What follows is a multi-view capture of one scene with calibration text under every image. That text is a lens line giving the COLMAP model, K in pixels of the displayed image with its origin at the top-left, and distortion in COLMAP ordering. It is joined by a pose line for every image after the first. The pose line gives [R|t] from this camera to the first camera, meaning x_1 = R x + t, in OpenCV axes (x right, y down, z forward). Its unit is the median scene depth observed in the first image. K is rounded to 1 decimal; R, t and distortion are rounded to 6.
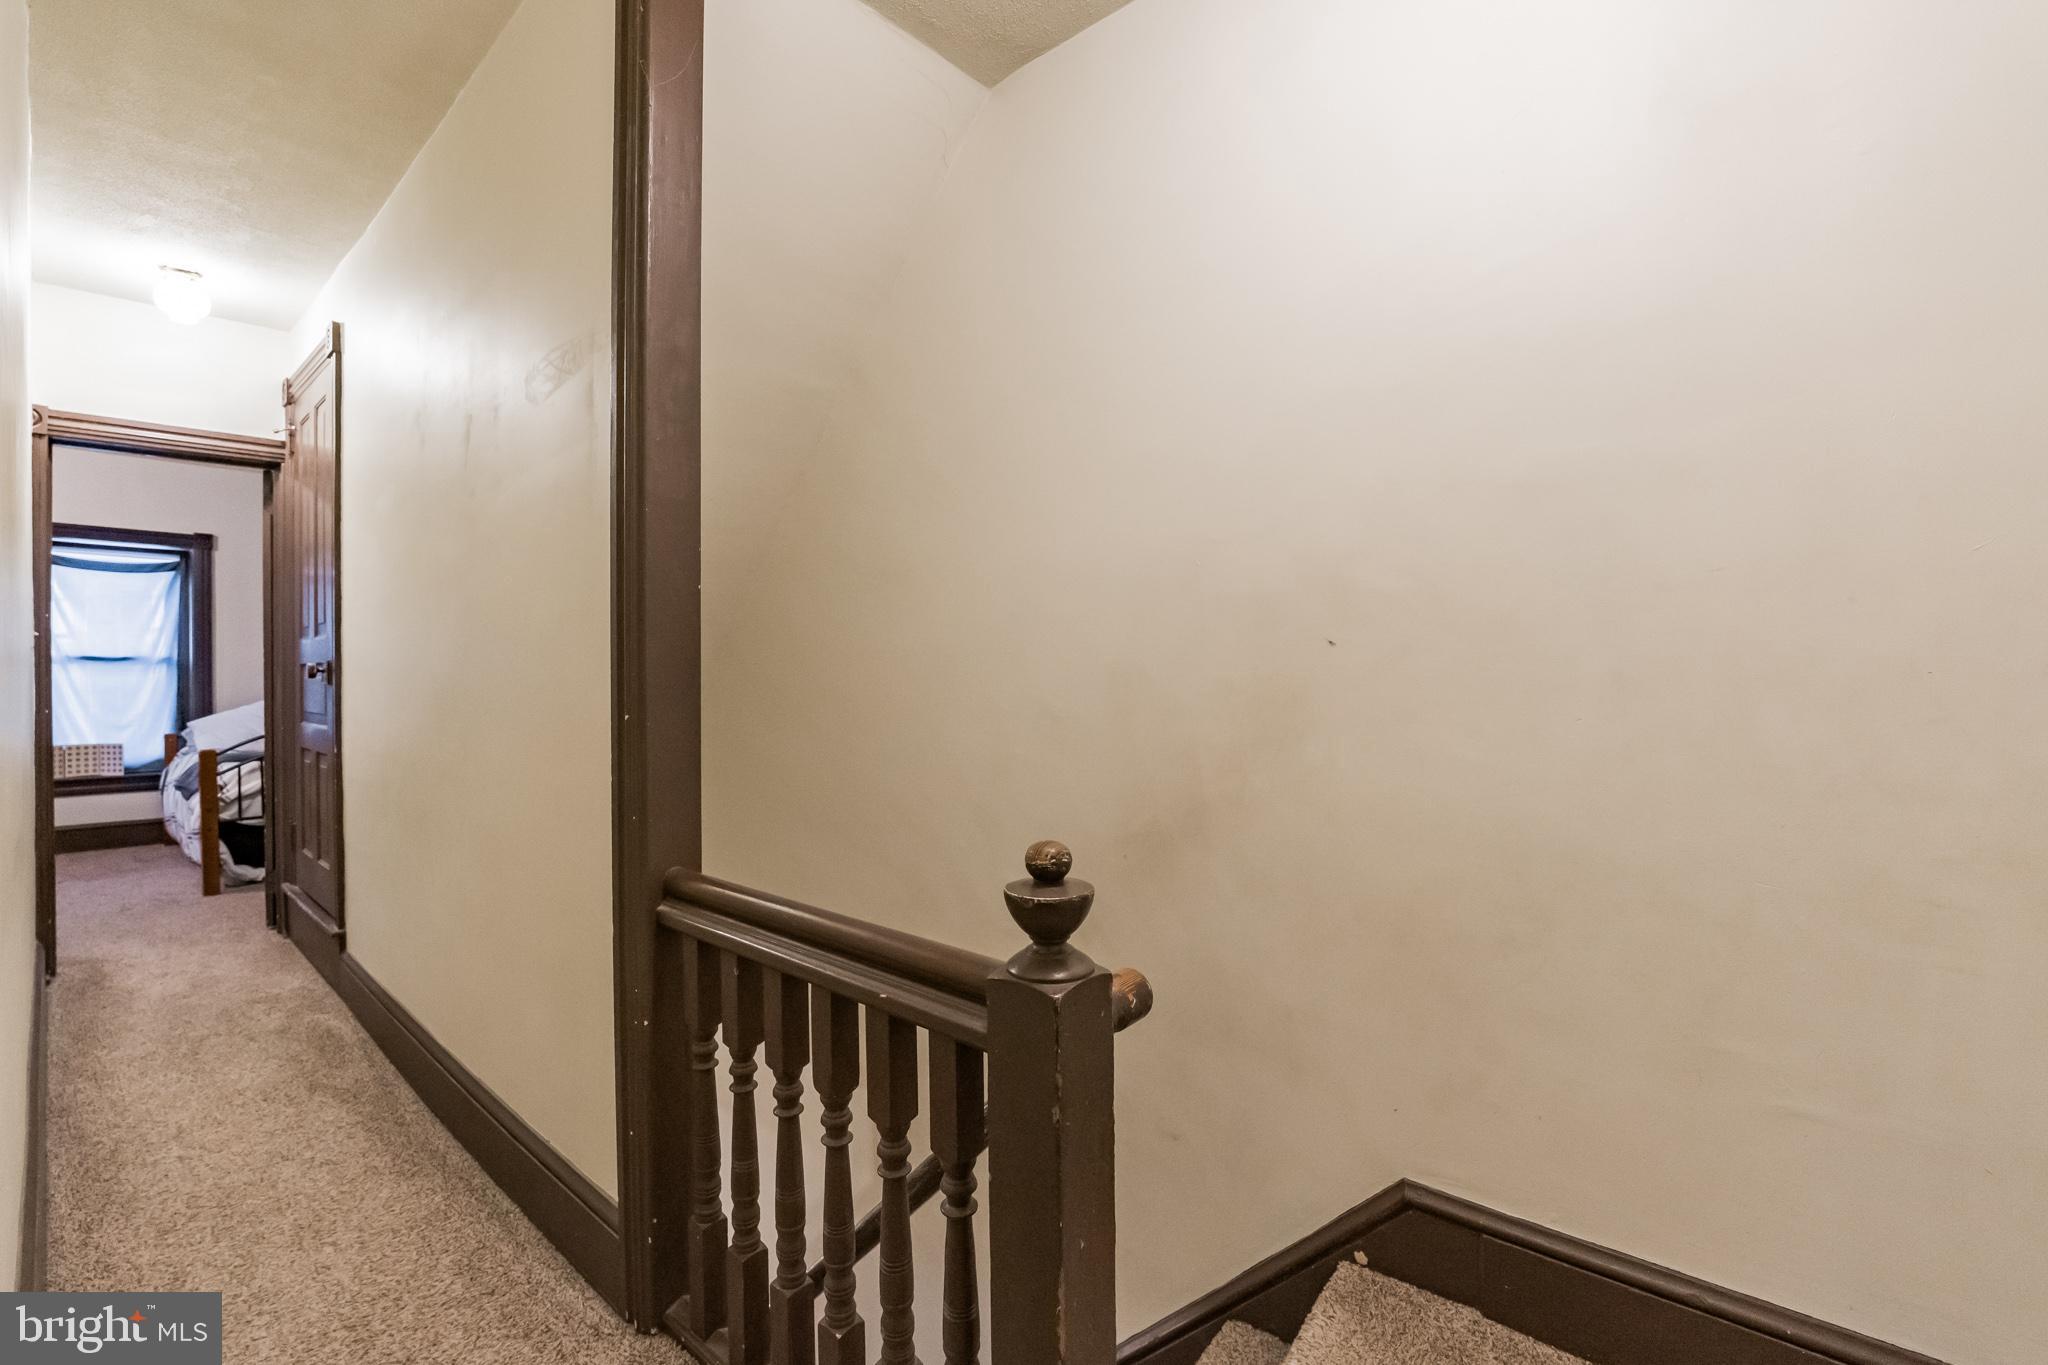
lens RADIAL K [[866.3, 0, 1014.9], [0, 866.3, 676.4], [0, 0, 1]] dist [-0.026335, 0.001067]
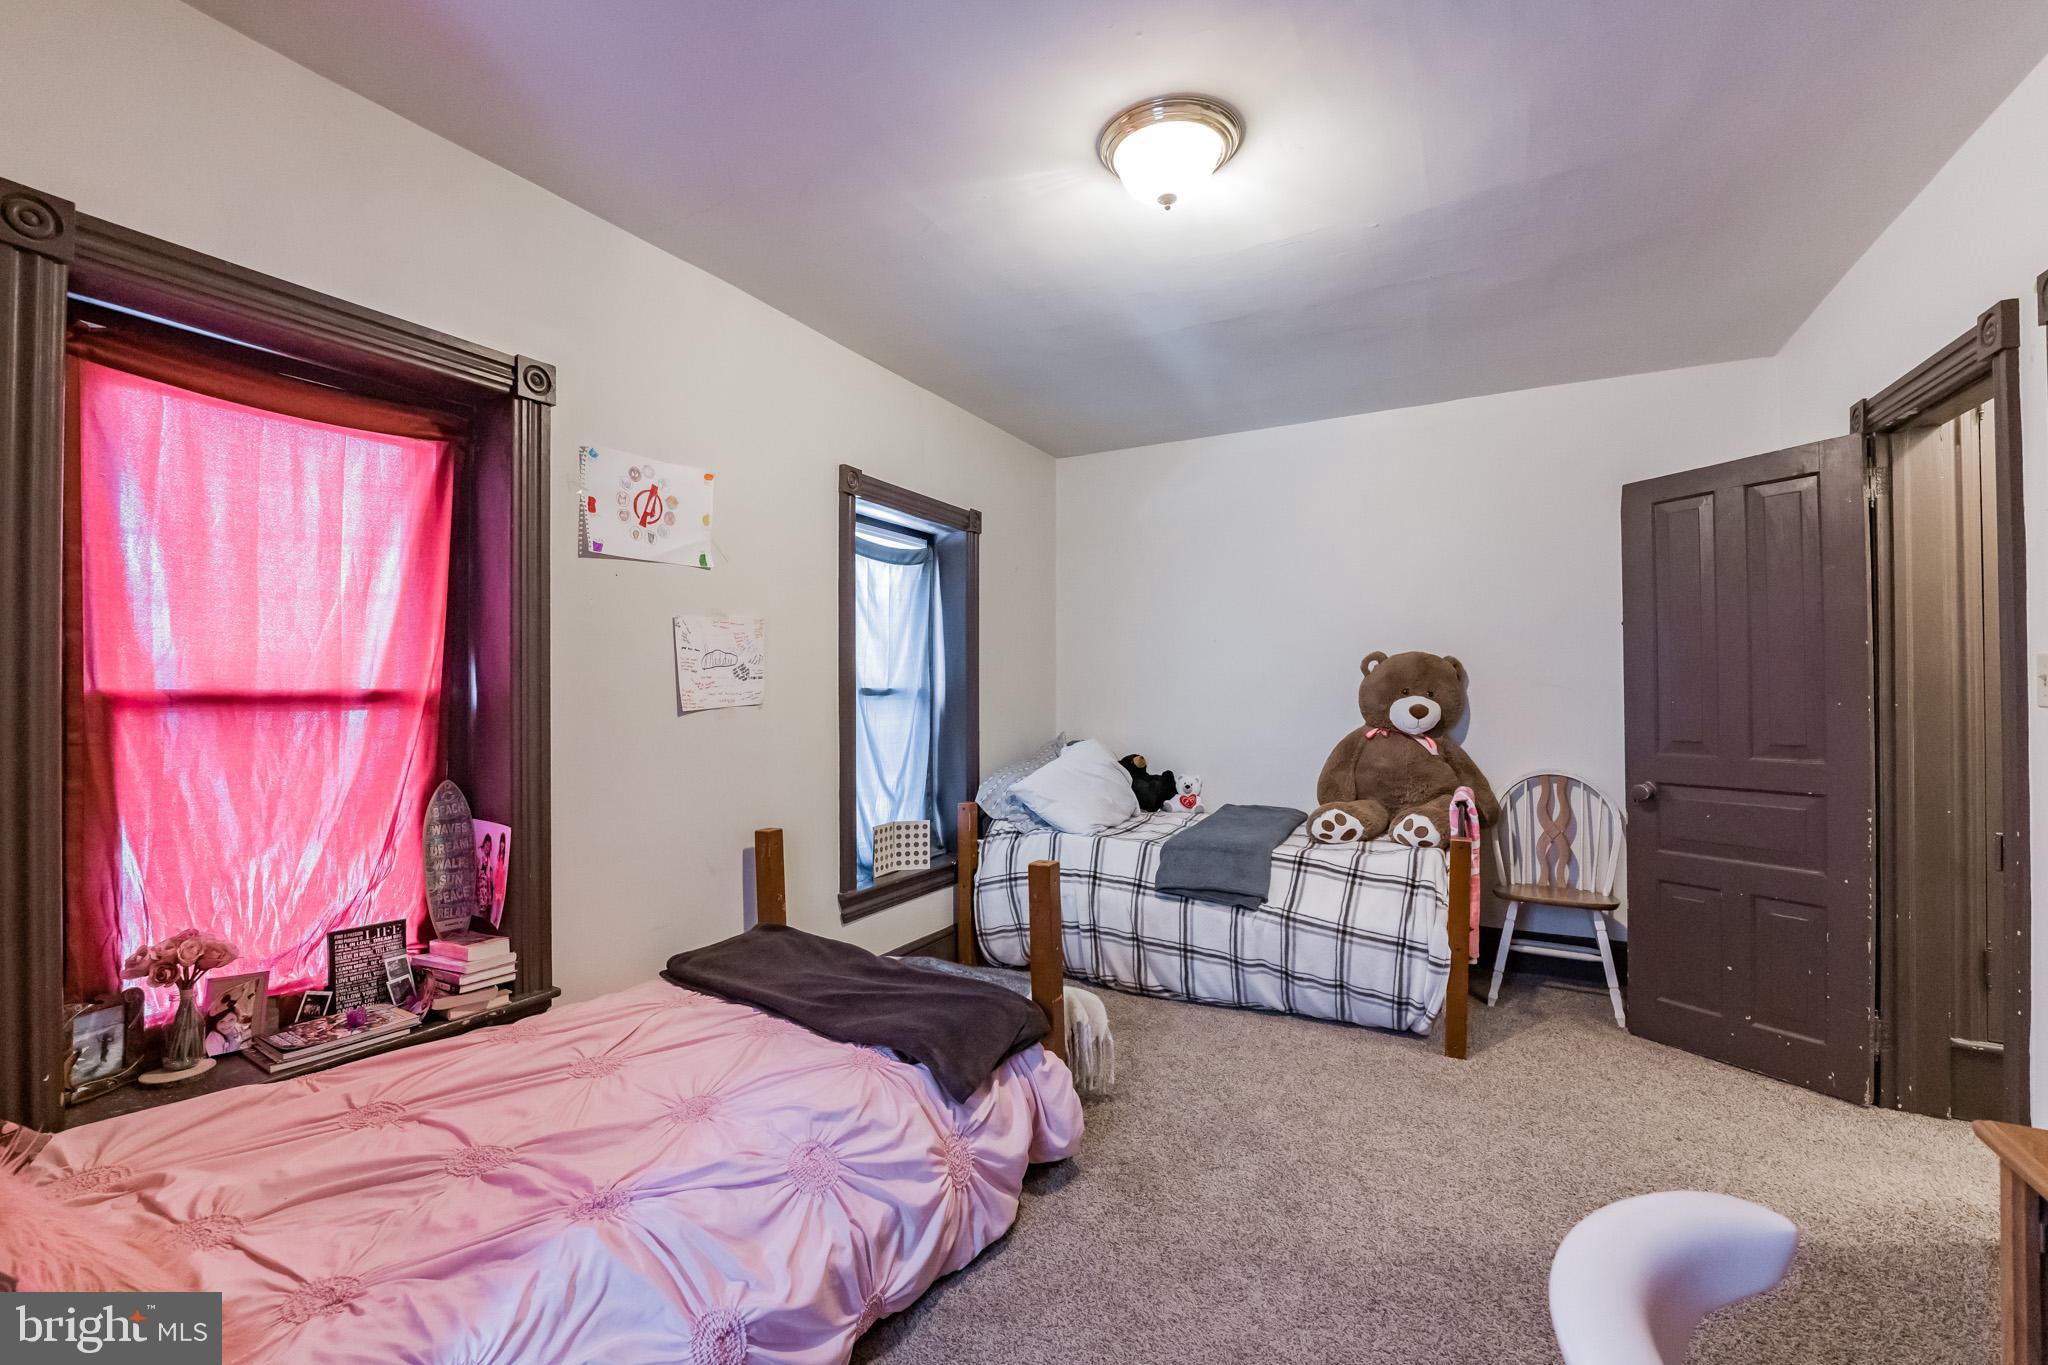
lens RADIAL K [[861.4, 0, 990.4], [0, 861.4, 685.7], [0, 0, 1]] dist [-0.022756, 0.000347]
pose [[0.970970, 0.001403, 0.239197, -1.117872], [0.001933, 0.999904, -0.013711, -0.016054], [-0.239194, 0.013775, 0.970874, 0.313573]]
